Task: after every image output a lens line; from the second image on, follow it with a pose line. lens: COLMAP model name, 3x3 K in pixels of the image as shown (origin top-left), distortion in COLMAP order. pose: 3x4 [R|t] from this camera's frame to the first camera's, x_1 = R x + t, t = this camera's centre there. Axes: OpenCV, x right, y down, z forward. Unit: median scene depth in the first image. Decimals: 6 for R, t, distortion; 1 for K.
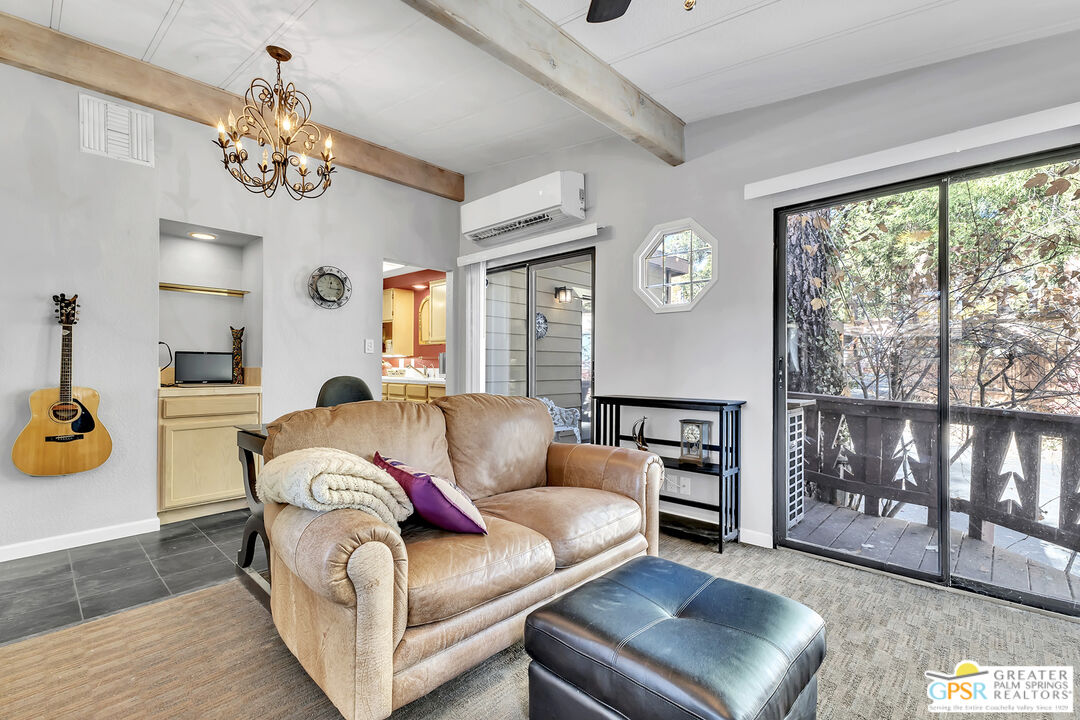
lens RADIAL K [[470.6, 0, 538.5], [0, 470.6, 361.1], [0, 0, 1]] dist [0.014671, -0.003865]
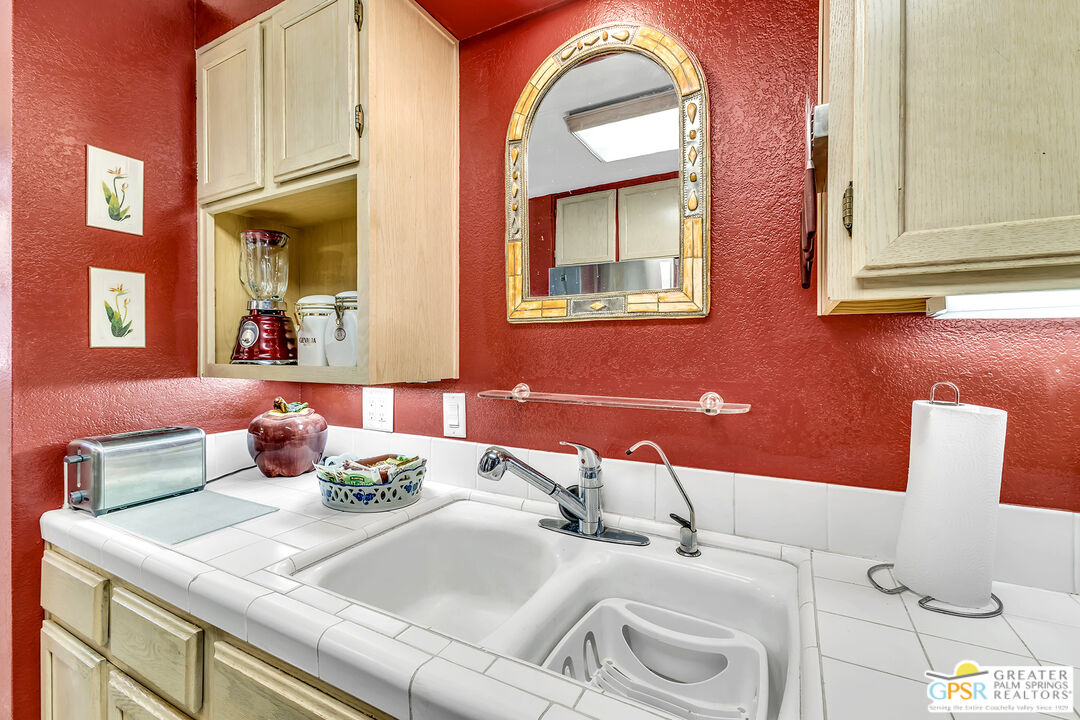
lens RADIAL K [[470.6, 0, 549.1], [0, 470.6, 352.8], [0, 0, 1]] dist [0.014671, -0.003865]
pose [[0.967202, -0.005461, 0.253949, -0.285278], [0.004885, 0.999984, 0.002900, -0.022730], [-0.253961, -0.001565, 0.967213, 0.819772]]
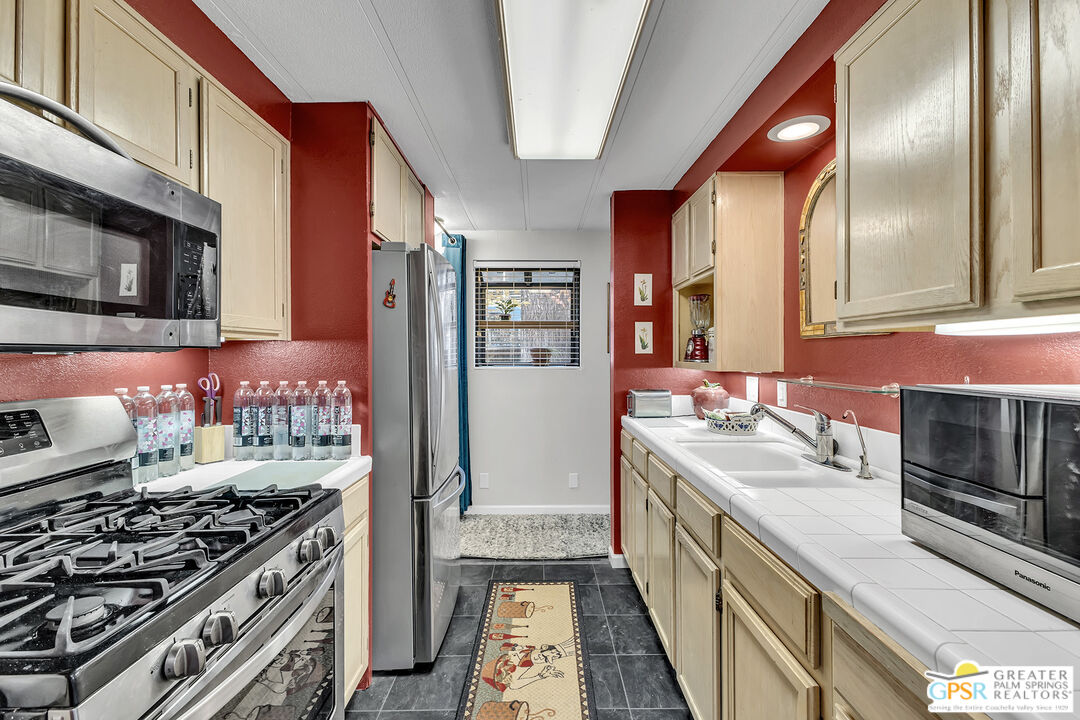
lens RADIAL K [[470.6, 0, 541.1], [0, 470.6, 352.1], [0, 0, 1]] dist [0.014671, -0.003865]
pose [[0.691614, -0.009139, -0.722209, -0.147972], [0.003666, 0.999951, -0.009144, -0.022995], [0.722258, 0.003677, 0.691614, 0.666248]]
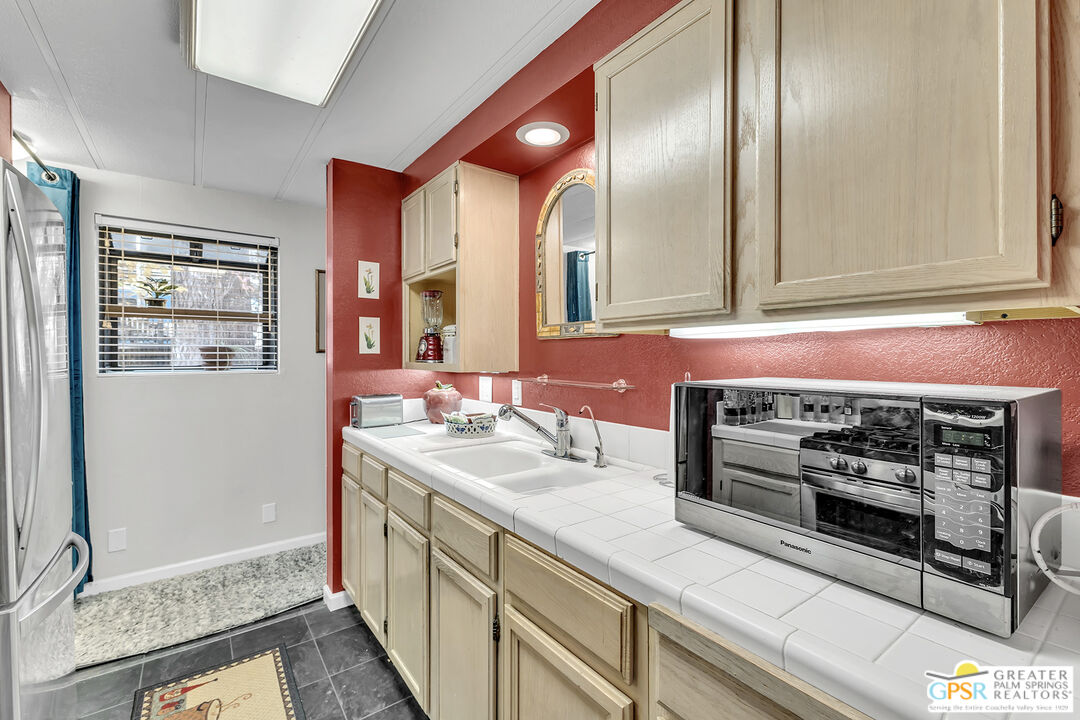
lens RADIAL K [[470.6, 0, 542.7], [0, 470.6, 354.8], [0, 0, 1]] dist [0.014671, -0.003865]
pose [[0.984449, -0.005995, -0.175567, -0.193410], [0.005848, 0.999982, -0.001356, -0.022935], [0.175572, 0.000309, 0.984467, 0.686550]]
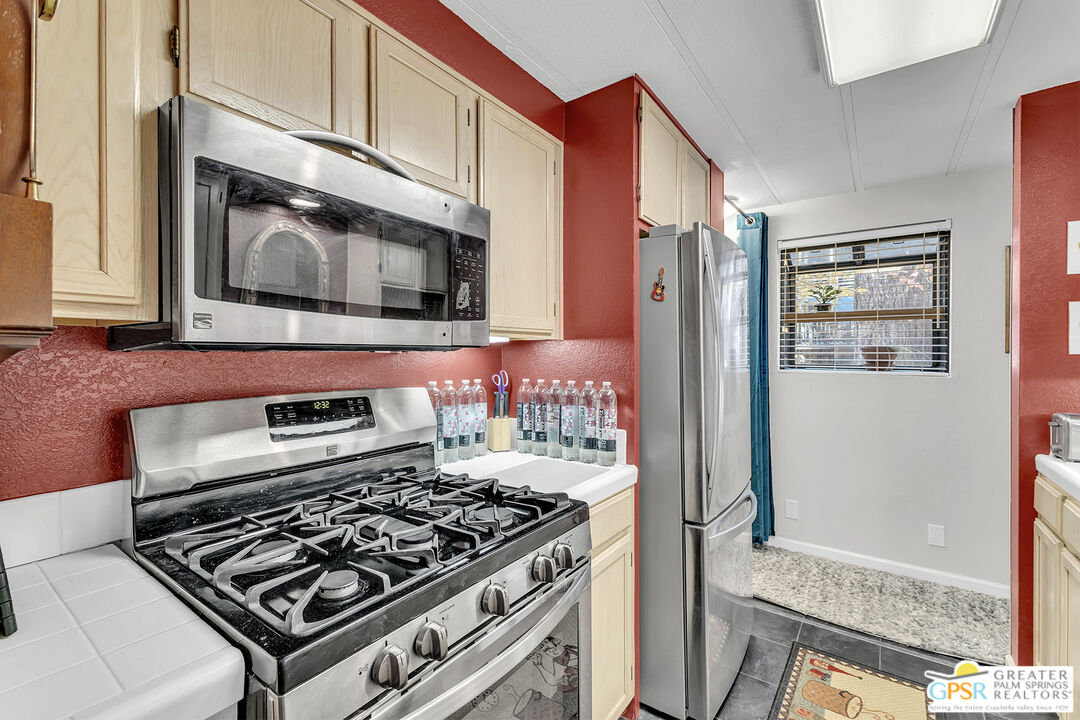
lens RADIAL K [[470.6, 0, 536.1], [0, 470.6, 353.3], [0, 0, 1]] dist [0.014671, -0.003865]
pose [[0.124121, -0.005183, -0.992254, -0.176051], [-0.003632, 0.999977, -0.005677, -0.023223], [0.992260, 0.004309, 0.124099, 0.702512]]
